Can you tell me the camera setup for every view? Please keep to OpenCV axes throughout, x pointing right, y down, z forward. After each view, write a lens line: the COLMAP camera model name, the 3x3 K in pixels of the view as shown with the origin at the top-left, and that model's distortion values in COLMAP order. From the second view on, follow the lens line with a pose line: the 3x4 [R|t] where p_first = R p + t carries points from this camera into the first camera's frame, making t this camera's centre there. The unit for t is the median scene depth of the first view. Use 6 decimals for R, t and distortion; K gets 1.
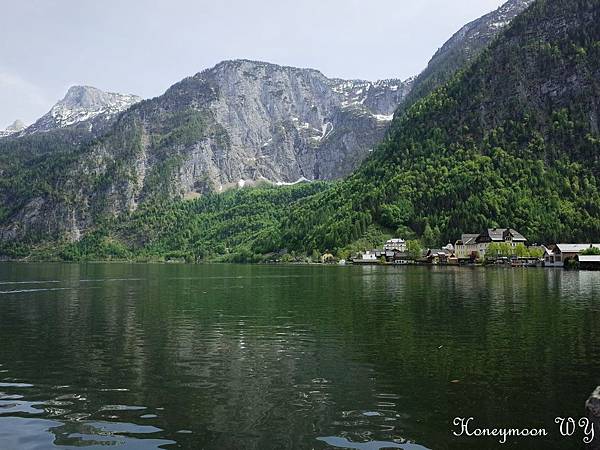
lens RADIAL K [[530.8, 0, 297.6], [0, 530.8, 226.9], [0, 0, 1]] dist [-0.071887, 0.078197]
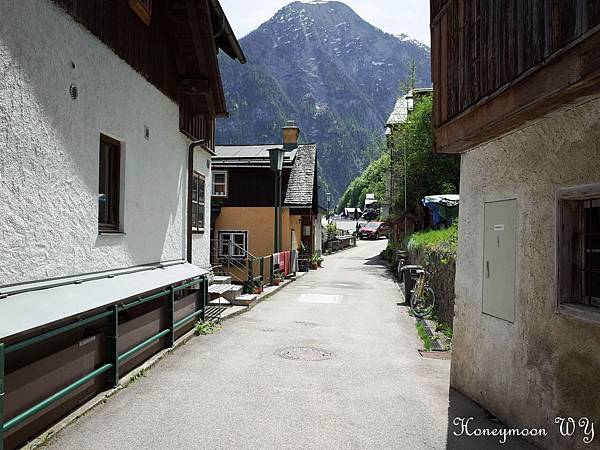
lens RADIAL K [[530.8, 0, 299.0], [0, 530.8, 228.7], [0, 0, 1]] dist [-0.071887, 0.078197]
pose [[0.768741, 0.019688, 0.639257, -0.275319], [-0.057097, 0.997648, 0.037937, -0.025758], [-0.637006, -0.065664, 0.768057, -0.321963]]
